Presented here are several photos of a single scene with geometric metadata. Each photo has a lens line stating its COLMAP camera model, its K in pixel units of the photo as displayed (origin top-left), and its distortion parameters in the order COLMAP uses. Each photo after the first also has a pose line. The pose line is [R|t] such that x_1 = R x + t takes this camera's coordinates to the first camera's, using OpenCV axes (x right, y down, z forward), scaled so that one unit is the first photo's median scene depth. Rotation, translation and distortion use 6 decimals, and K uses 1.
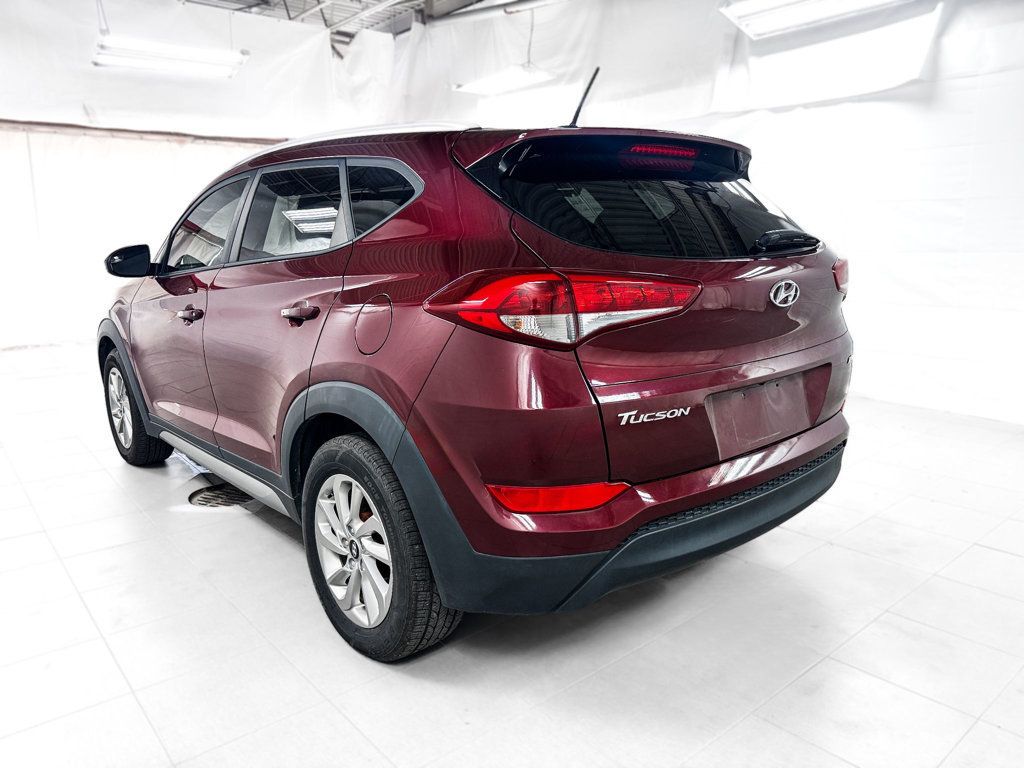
lens RADIAL K [[719.8, 0, 513.5], [0, 719.8, 384.8], [0, 0, 1]] dist [0.035761, -0.030216]
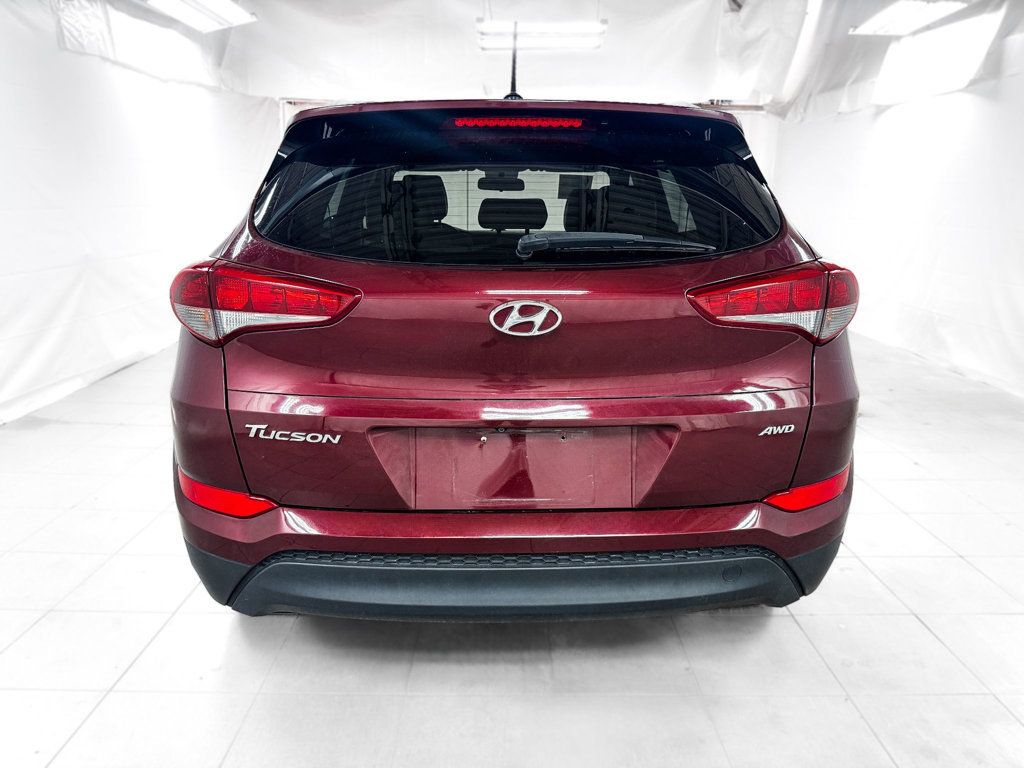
lens RADIAL K [[719.8, 0, 514.5], [0, 719.8, 383.0], [0, 0, 1]] dist [0.035761, -0.030216]
pose [[0.786590, 0.177497, -0.591414, 0.719774], [-0.149467, 0.984042, 0.096541, -0.114563], [0.599112, 0.012458, 0.800568, 0.352338]]
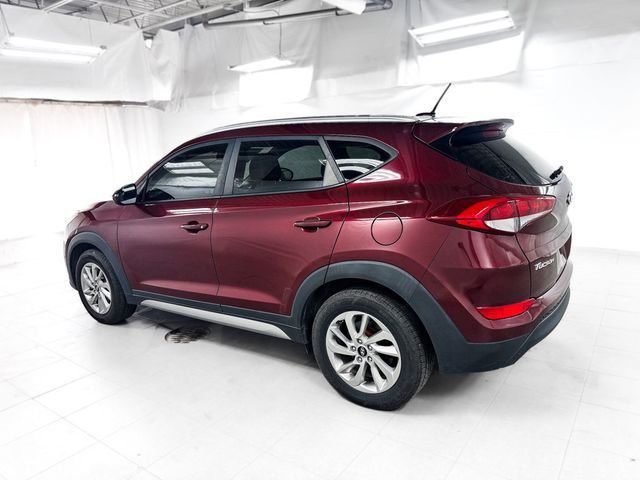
lens RADIAL K [[449.9, 0, 318.0], [0, 449.9, 241.0], [0, 0, 1]] dist [0.035761, -0.030216]
pose [[0.972014, -0.082420, 0.219991, -0.552809], [0.082924, 0.996532, 0.006958, -0.066534], [-0.219802, 0.011479, 0.975477, -0.086671]]
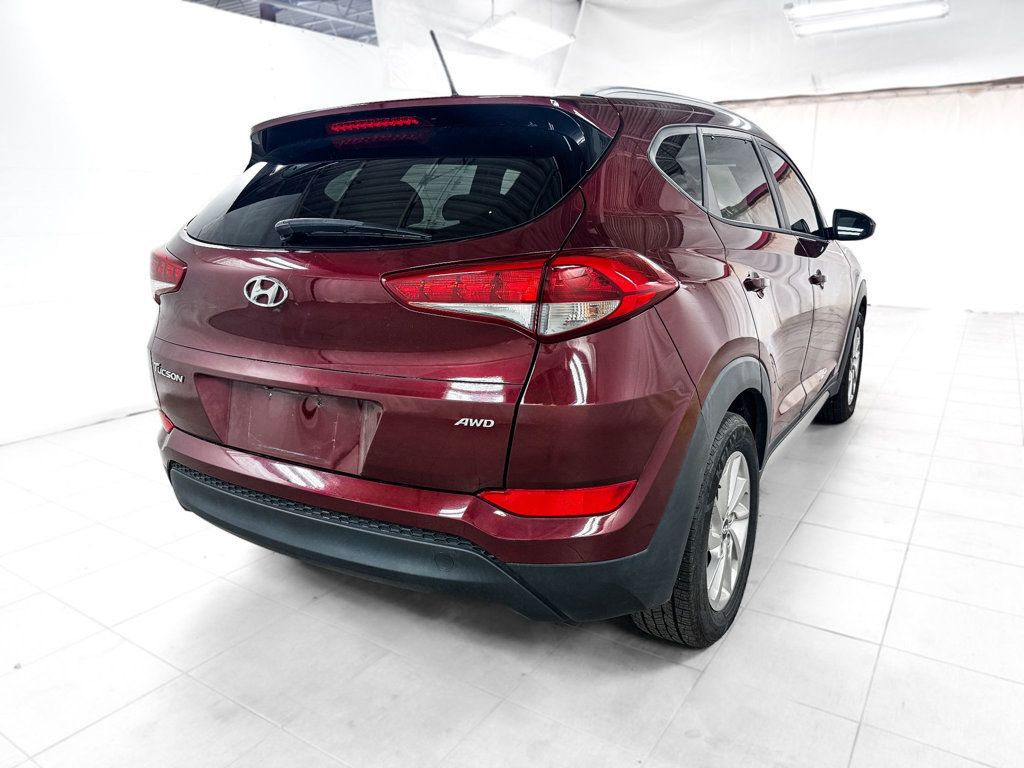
lens RADIAL K [[719.8, 0, 506.3], [0, 719.8, 377.1], [0, 0, 1]] dist [0.035761, -0.030216]
pose [[0.319719, 0.236850, -0.917432, 1.144750], [-0.193343, 0.964189, 0.181542, -0.212605], [0.927577, 0.119337, 0.354063, 0.857717]]
